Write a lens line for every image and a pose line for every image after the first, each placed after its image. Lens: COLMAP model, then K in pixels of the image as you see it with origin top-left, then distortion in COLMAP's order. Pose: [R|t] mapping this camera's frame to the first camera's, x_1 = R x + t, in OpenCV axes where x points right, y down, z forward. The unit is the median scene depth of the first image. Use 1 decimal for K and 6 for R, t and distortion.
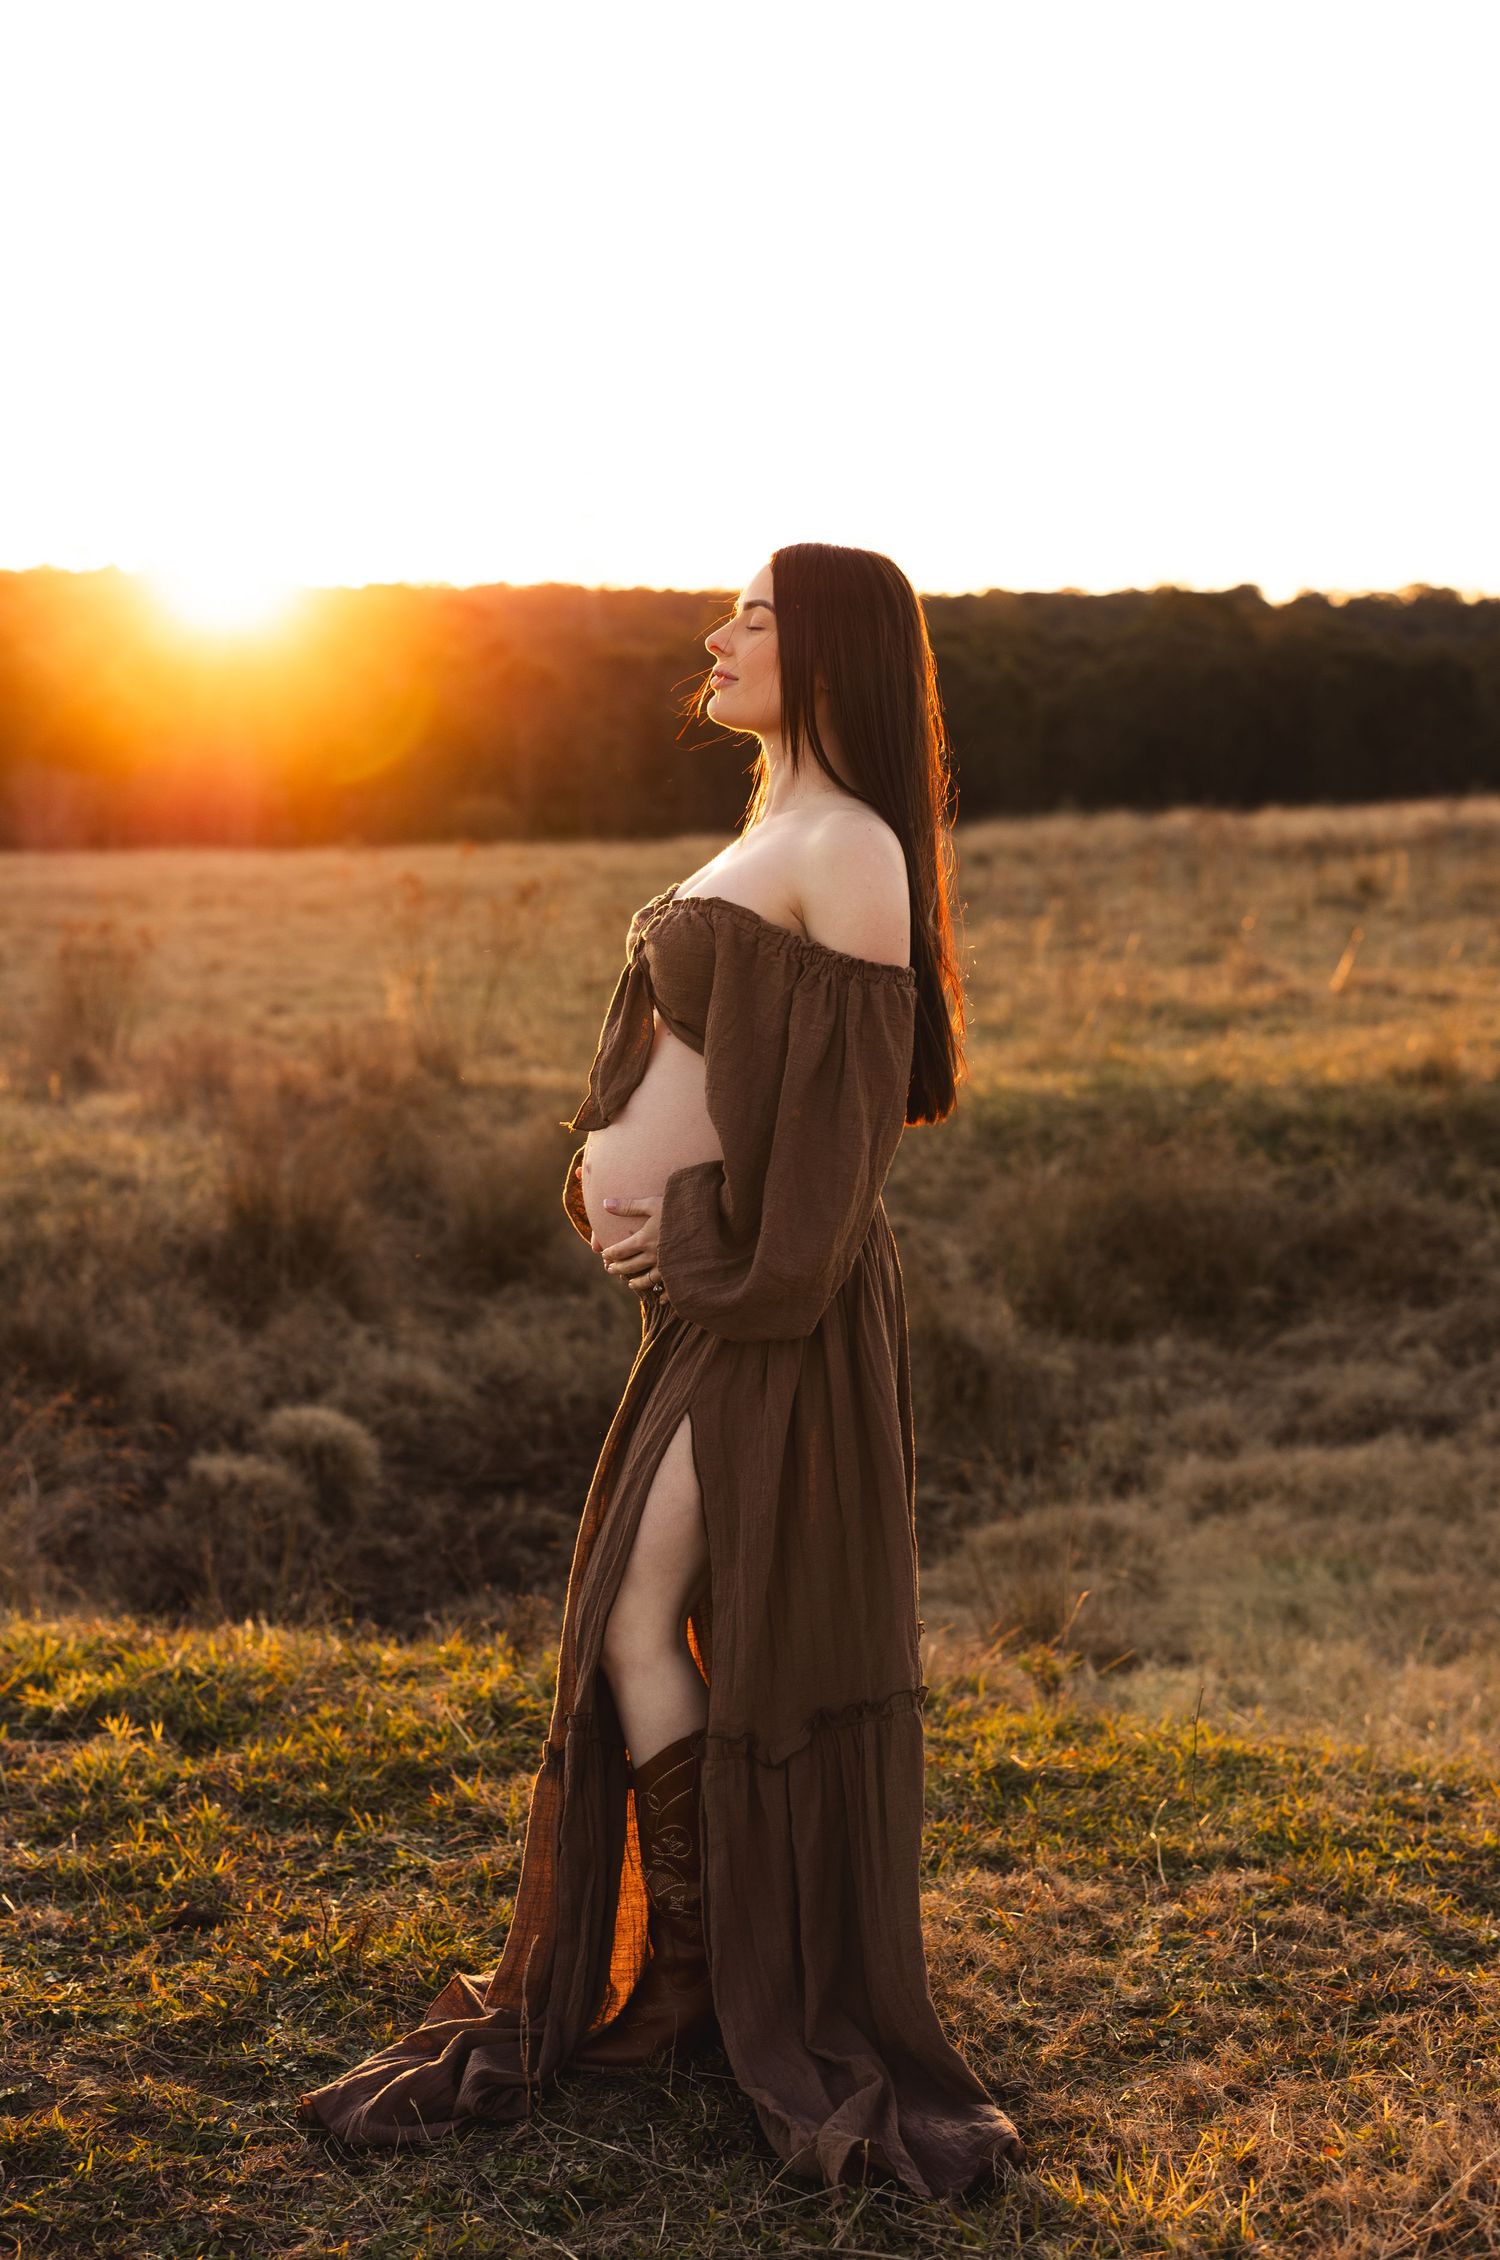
lens RADIAL K [[3541.3, 0, 750.0], [0, 3541.3, 1130.0], [0, 0, 1]] dist [0.011714, -0.012795]
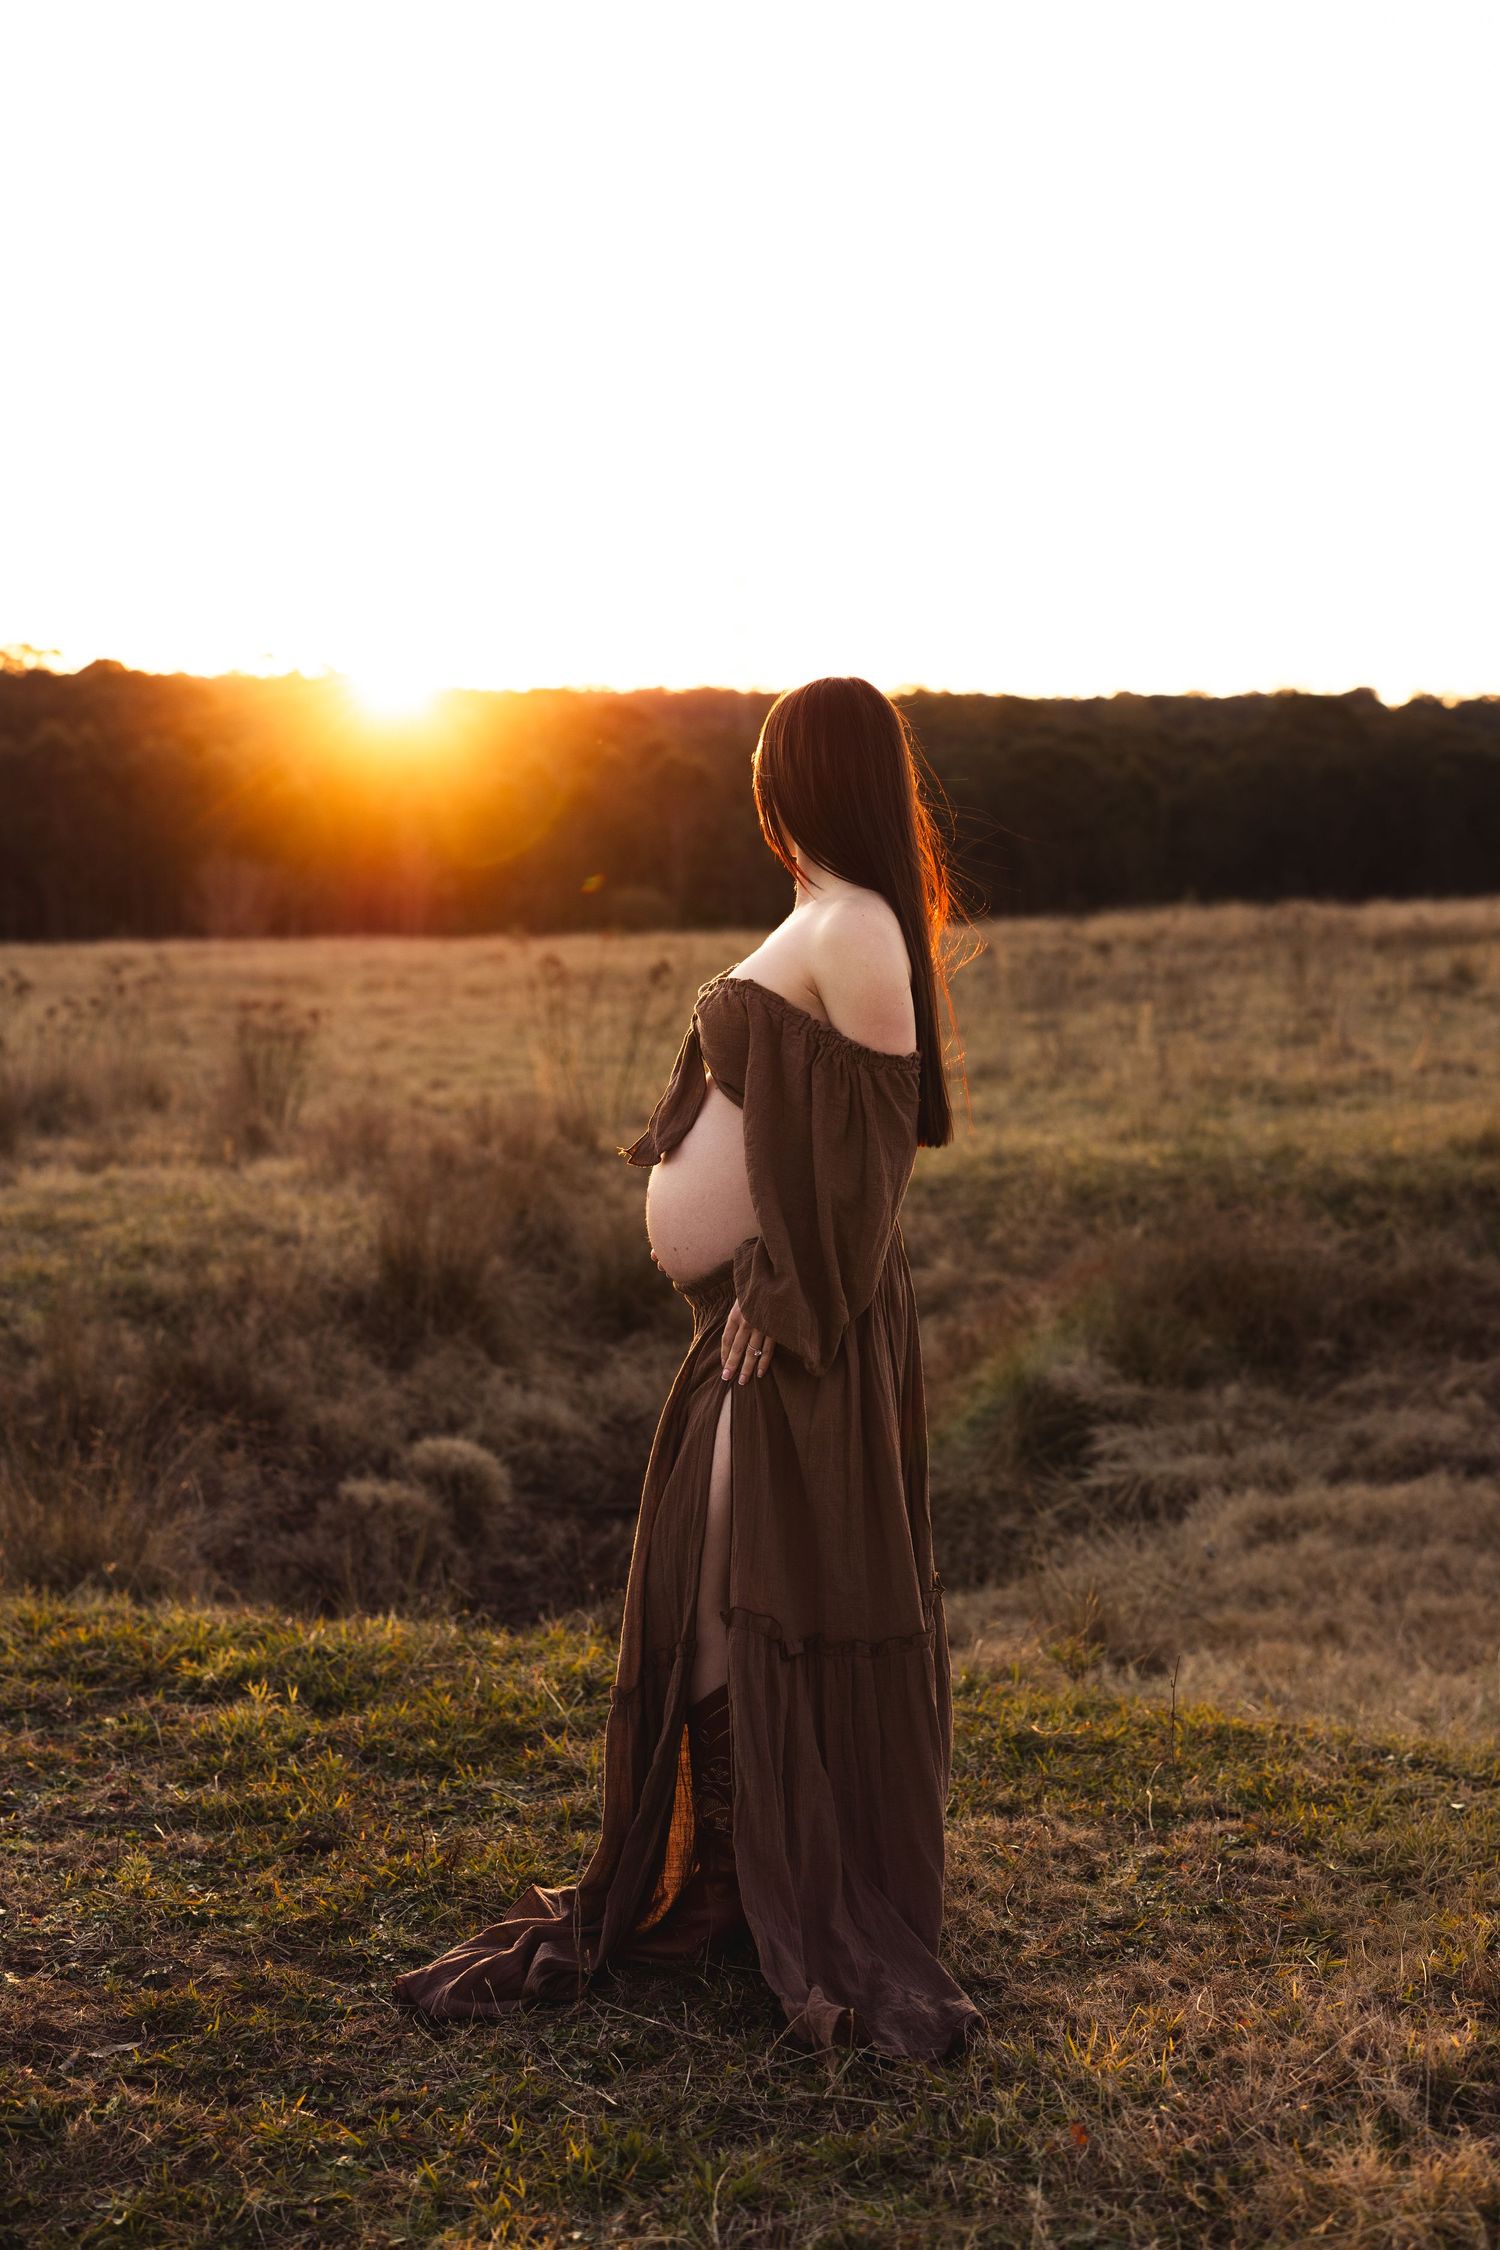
lens RADIAL K [[3525.7, 0, 750.0], [0, 3525.7, 1125.0], [0, 0, 1]] dist [0.011714, -0.012795]
pose [[0.998513, 0.005025, -0.054286, 0.029676], [-0.006471, 0.999628, -0.026490, 0.009150], [0.054133, 0.026802, 0.998174, -0.098773]]
